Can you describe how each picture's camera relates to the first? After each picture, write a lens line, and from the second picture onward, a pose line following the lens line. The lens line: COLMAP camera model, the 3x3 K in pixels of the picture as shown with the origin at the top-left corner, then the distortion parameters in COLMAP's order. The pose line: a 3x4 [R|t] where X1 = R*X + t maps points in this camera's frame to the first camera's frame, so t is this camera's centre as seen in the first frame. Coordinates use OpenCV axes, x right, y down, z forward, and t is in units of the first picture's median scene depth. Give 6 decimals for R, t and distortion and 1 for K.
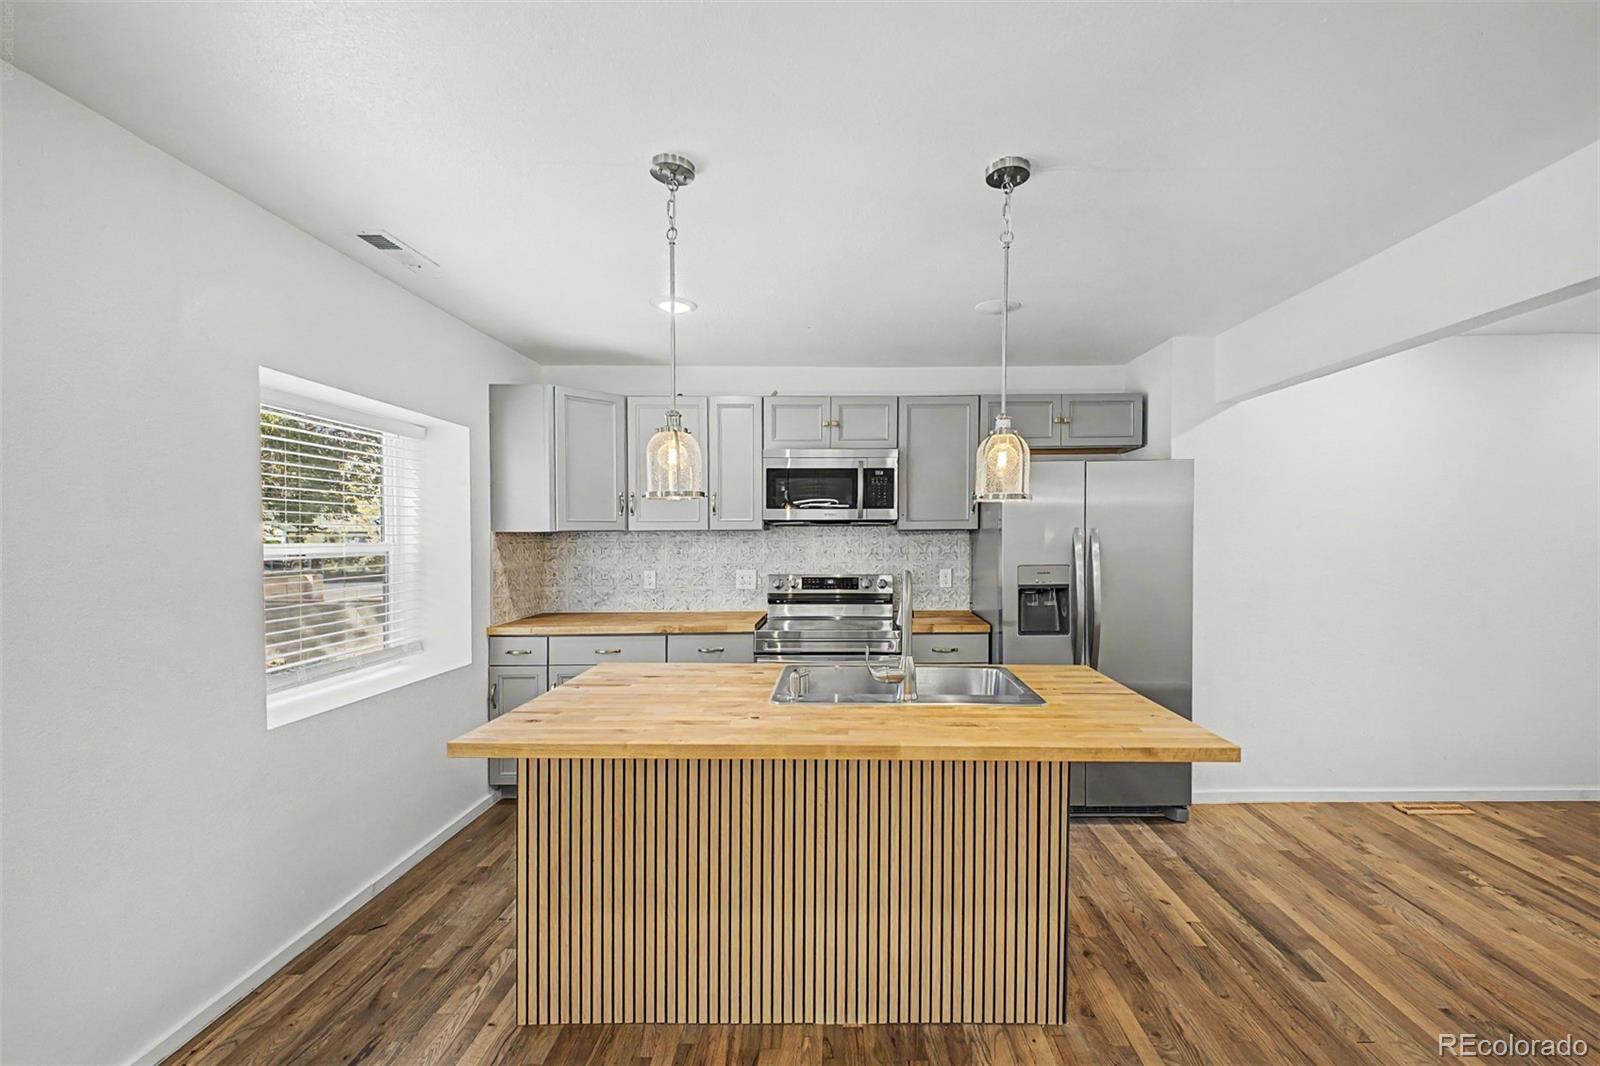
lens RADIAL K [[652.9, 0, 843.5], [0, 652.9, 534.8], [0, 0, 1]] dist [0.009235, -0.000279]
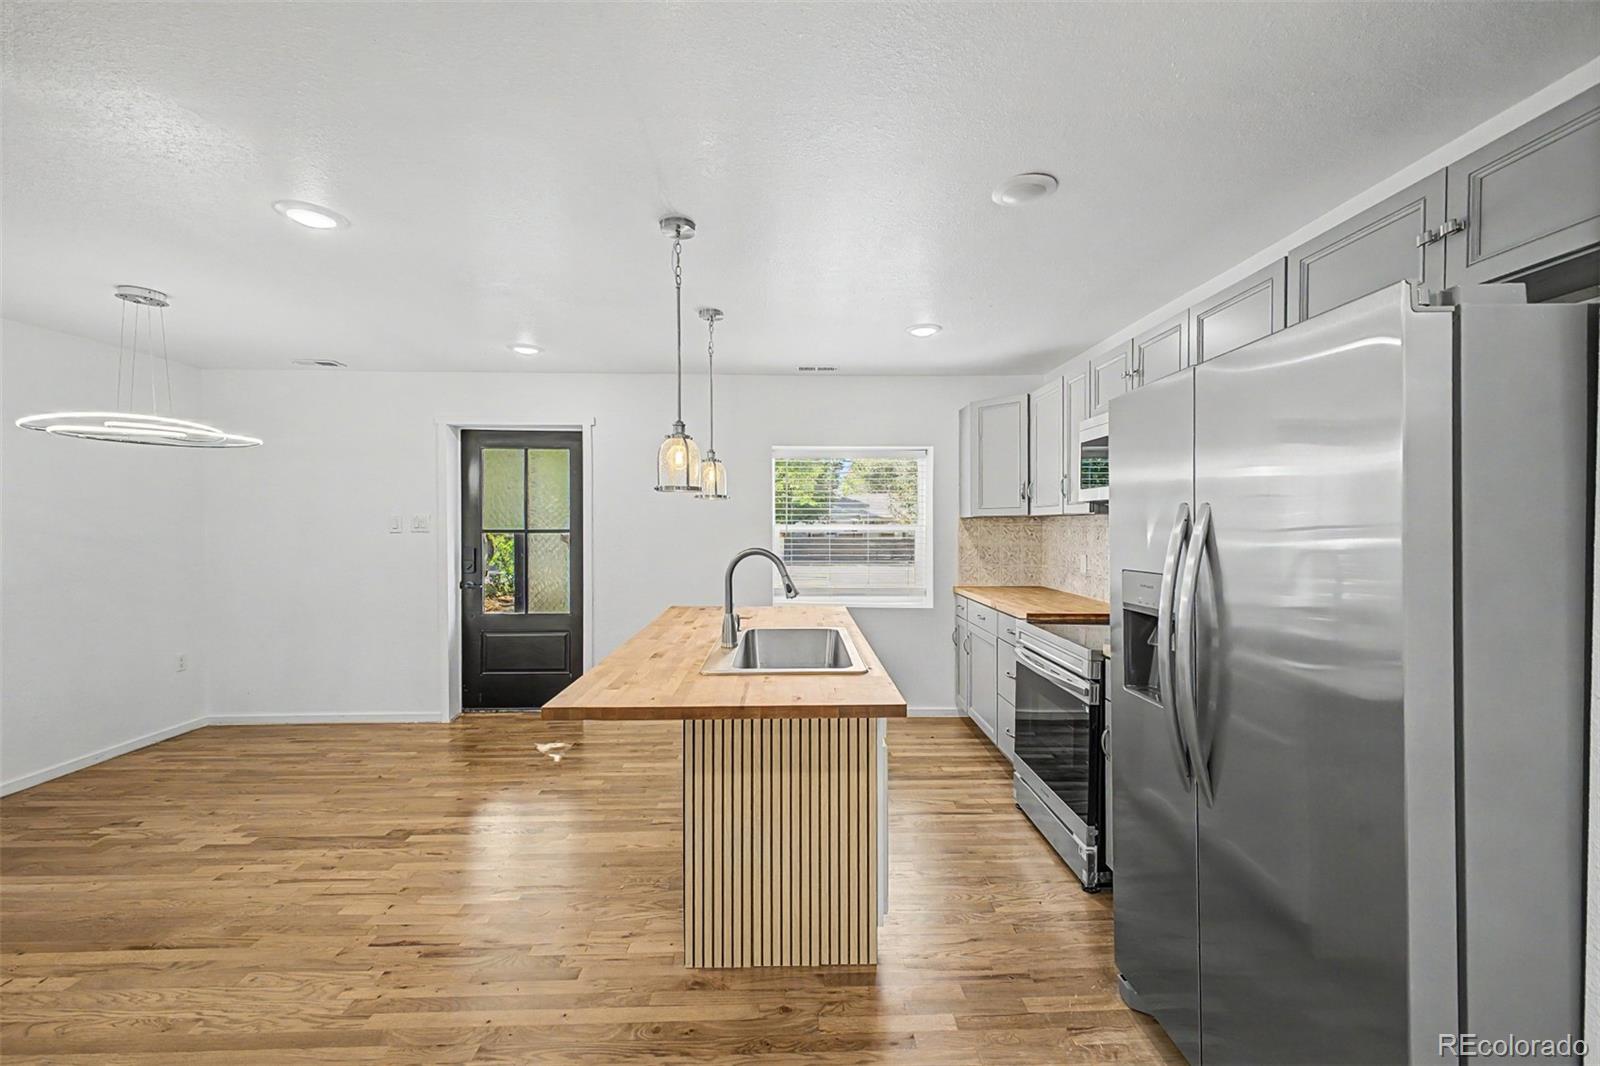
lens RADIAL K [[627.4, 0, 804.4], [0, 627.4, 532.6], [0, 0, 1]] dist [0.009793, 0.000026]
pose [[0.024357, 0.018262, -0.999537, 0.746777], [0.001437, 0.999831, 0.018302, 0.001888], [0.999702, -0.001882, 0.024327, 0.628656]]
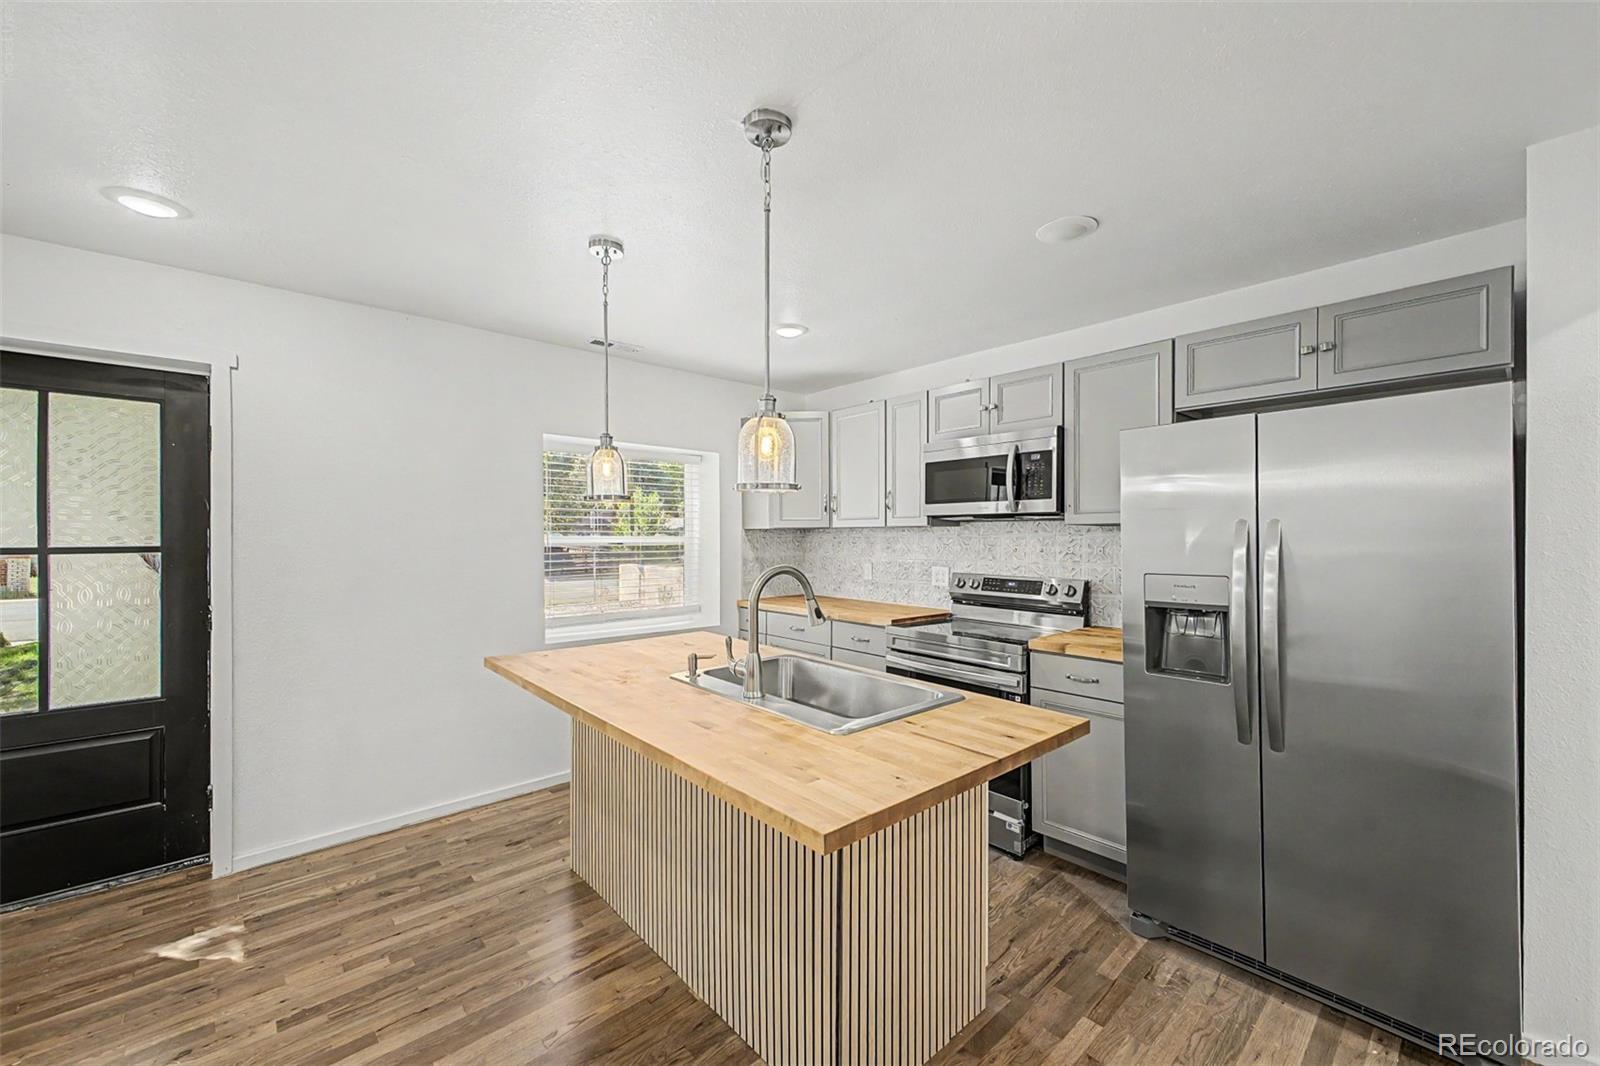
lens RADIAL K [[635.4, 0, 801.6], [0, 635.4, 537.5], [0, 0, 1]] dist [0.007149, -0.000319]
pose [[0.663347, 0.006040, -0.748287, 0.482606], [-0.000646, 0.999972, 0.007499, 0.002912], [0.748311, -0.004491, 0.663333, 0.238327]]
